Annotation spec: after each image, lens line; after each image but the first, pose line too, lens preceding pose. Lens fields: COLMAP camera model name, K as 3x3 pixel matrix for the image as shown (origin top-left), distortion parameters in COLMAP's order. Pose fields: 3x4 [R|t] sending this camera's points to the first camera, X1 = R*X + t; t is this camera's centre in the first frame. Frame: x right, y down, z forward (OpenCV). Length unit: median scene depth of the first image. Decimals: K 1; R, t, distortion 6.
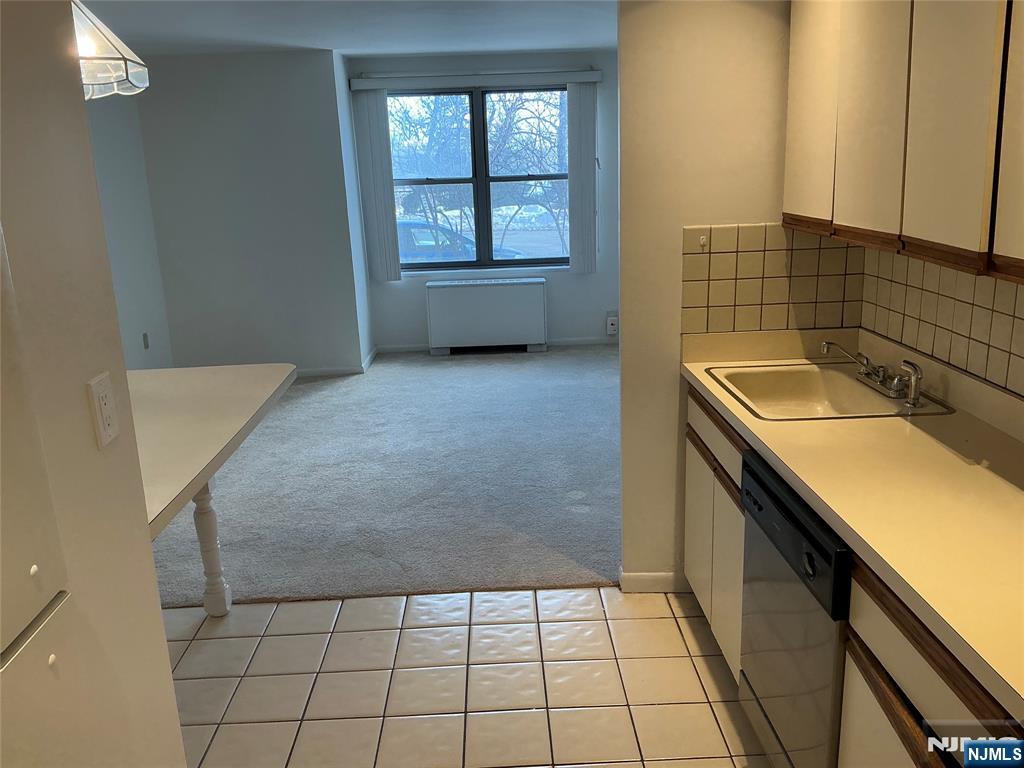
lens RADIAL K [[813.8, 0, 507.4], [0, 813.8, 366.9], [0, 0, 1]] dist [0.166051, -0.264266]
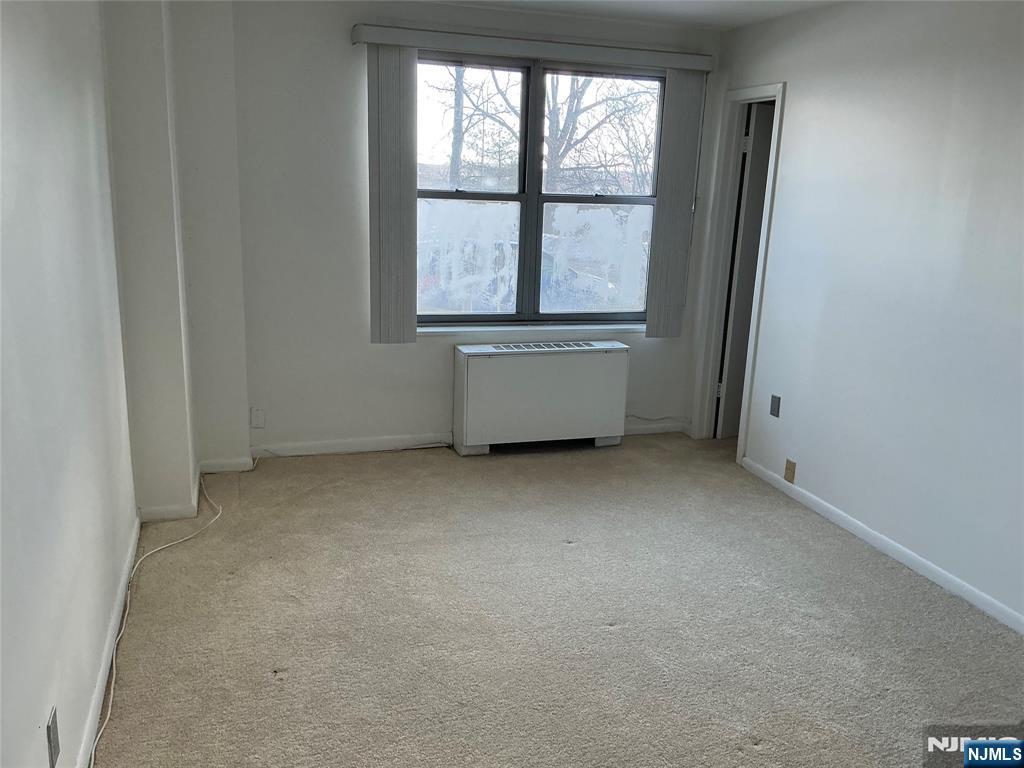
lens RADIAL K [[813.8, 0, 507.4], [0, 813.8, 366.9], [0, 0, 1]] dist [0.166051, -0.264266]
pose [[0.948865, -0.001615, 0.315677, -0.267762], [0.008347, 0.999766, -0.019977, -0.073864], [-0.315571, 0.021590, 0.948656, 0.363319]]
